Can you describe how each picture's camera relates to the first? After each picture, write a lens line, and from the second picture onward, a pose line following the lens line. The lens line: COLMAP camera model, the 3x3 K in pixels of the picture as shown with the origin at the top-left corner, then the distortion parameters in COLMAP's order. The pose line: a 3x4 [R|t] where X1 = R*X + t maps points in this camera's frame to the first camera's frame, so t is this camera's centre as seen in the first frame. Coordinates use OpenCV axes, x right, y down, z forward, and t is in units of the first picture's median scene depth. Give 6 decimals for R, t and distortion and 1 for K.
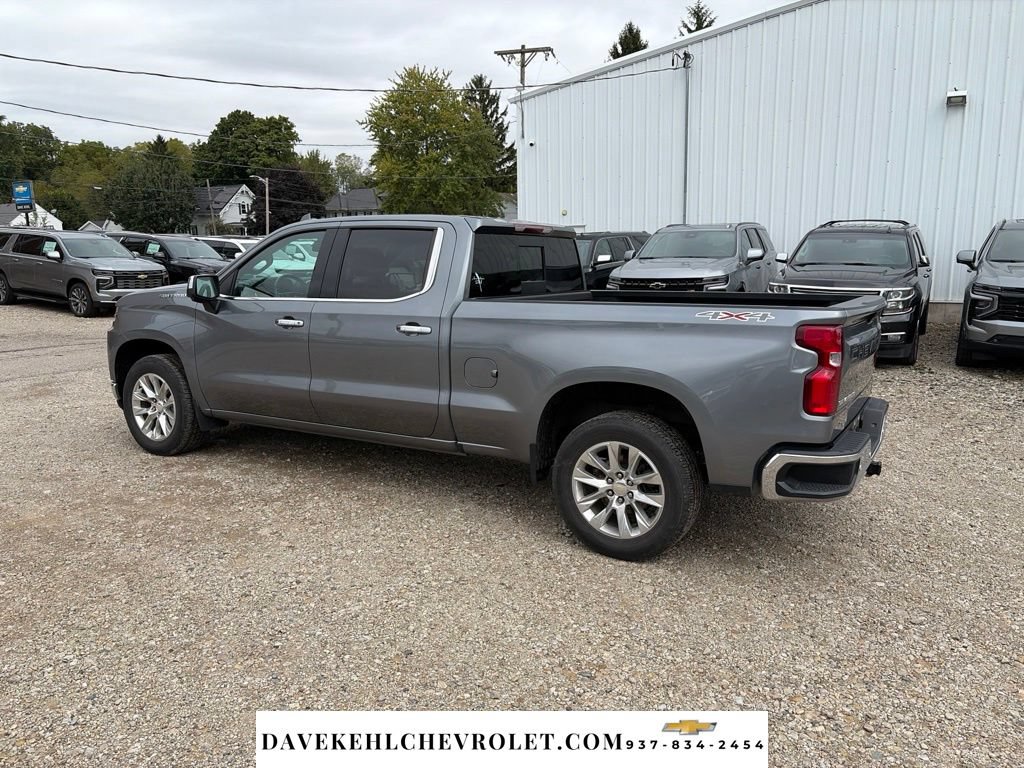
lens RADIAL K [[781.7, 0, 515.7], [0, 781.7, 374.6], [0, 0, 1]] dist [0.042213, -0.046068]
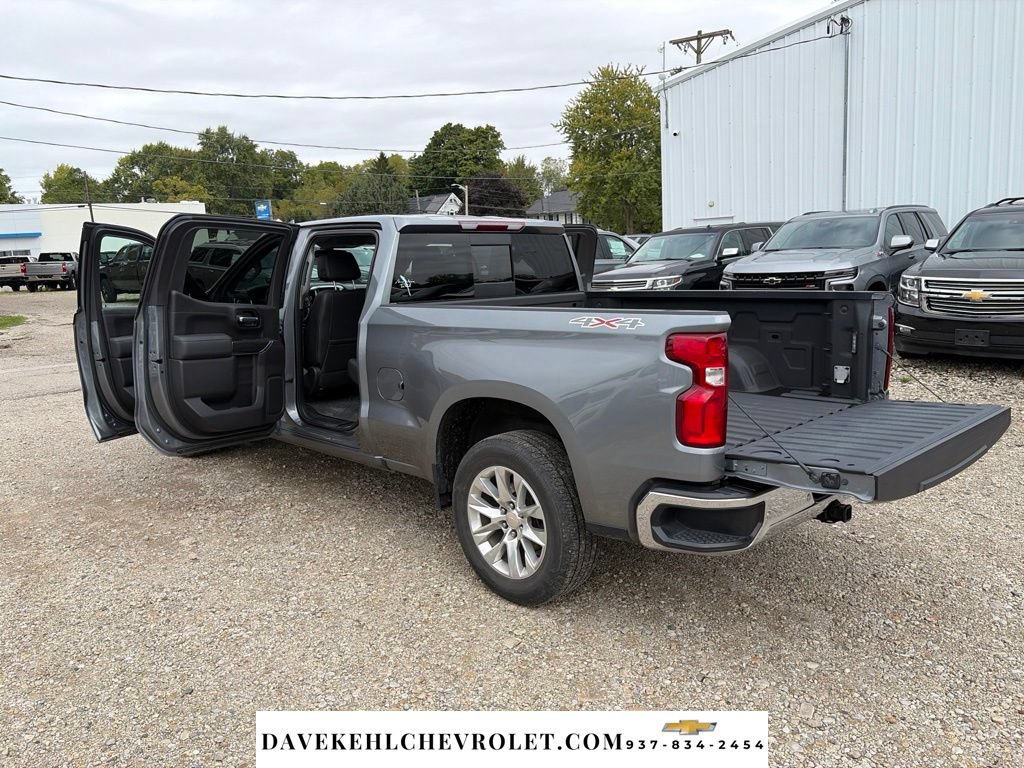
lens RADIAL K [[781.7, 0, 507.6], [0, 781.7, 367.4], [0, 0, 1]] dist [0.042213, -0.046068]
pose [[0.962135, 0.007156, -0.272480, 0.236439], [-0.009291, 0.999935, -0.006546, -0.012159], [0.272415, 0.008829, 0.962139, 0.104431]]
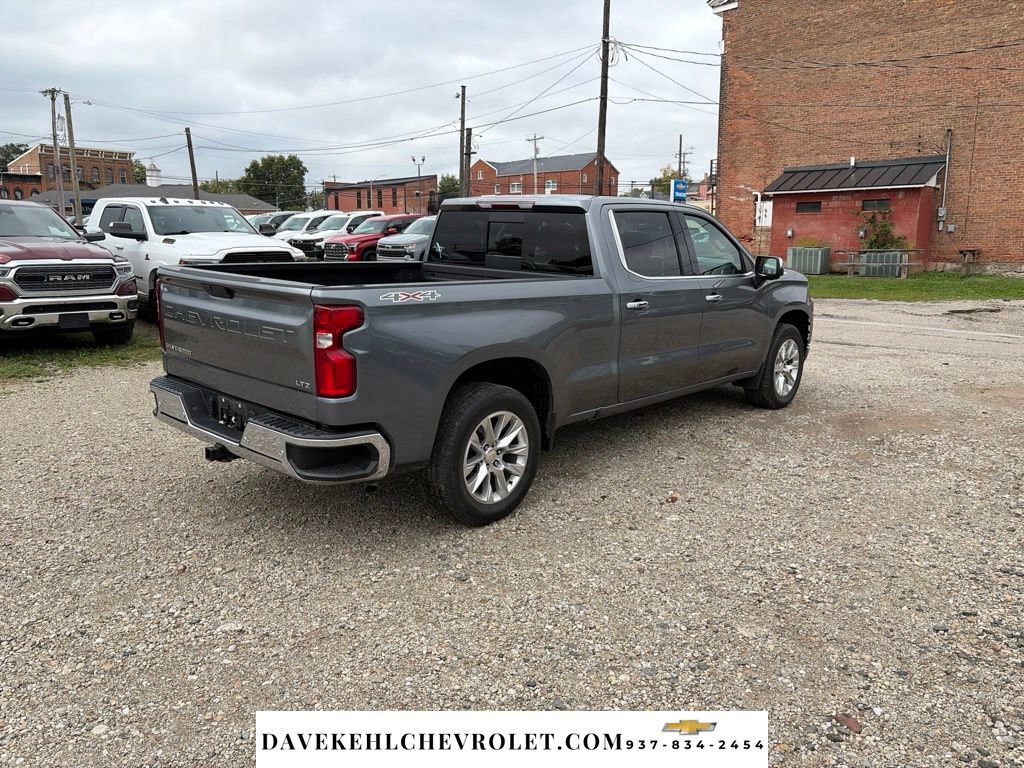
lens RADIAL K [[781.7, 0, 516.7], [0, 781.7, 379.7], [0, 0, 1]] dist [0.042213, -0.046068]
pose [[-0.205586, 0.184577, -0.961075, 0.860436], [-0.172971, 0.959739, 0.221321, -0.160425], [0.963232, 0.211739, -0.165383, 1.009353]]
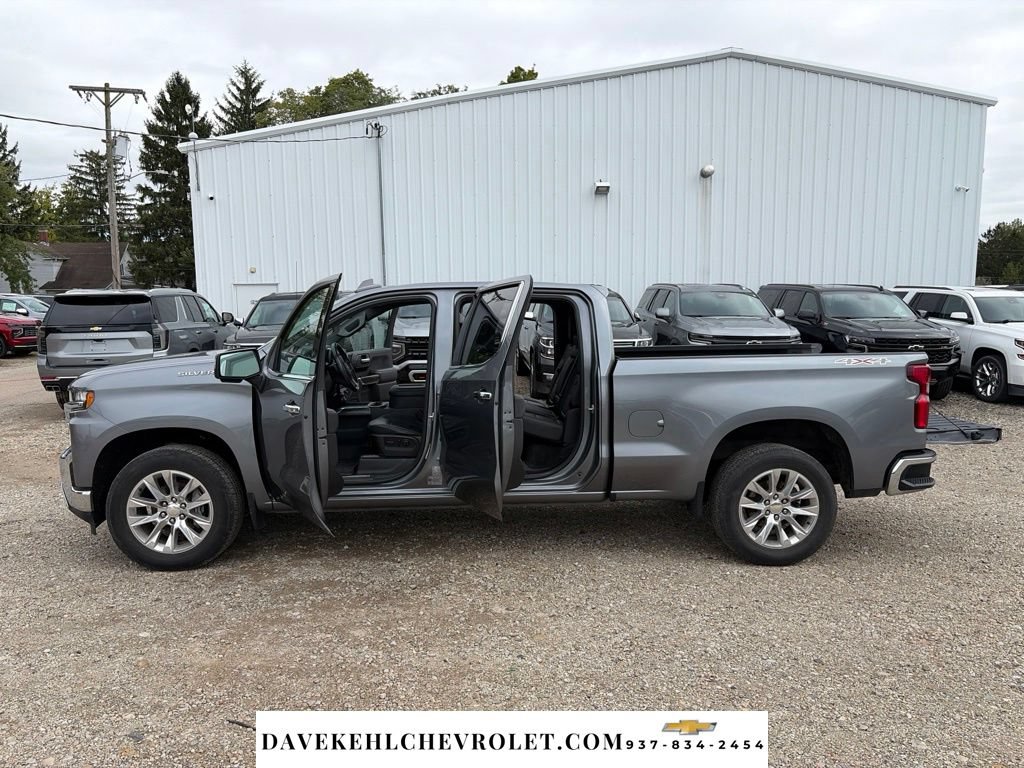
lens RADIAL K [[781.7, 0, 504.3], [0, 781.7, 382.3], [0, 0, 1]] dist [0.042213, -0.046068]
pose [[0.840158, -0.060408, 0.538967, -0.563873], [0.093146, 0.995083, -0.033670, -0.030001], [-0.534282, 0.078490, 0.841654, 0.118493]]
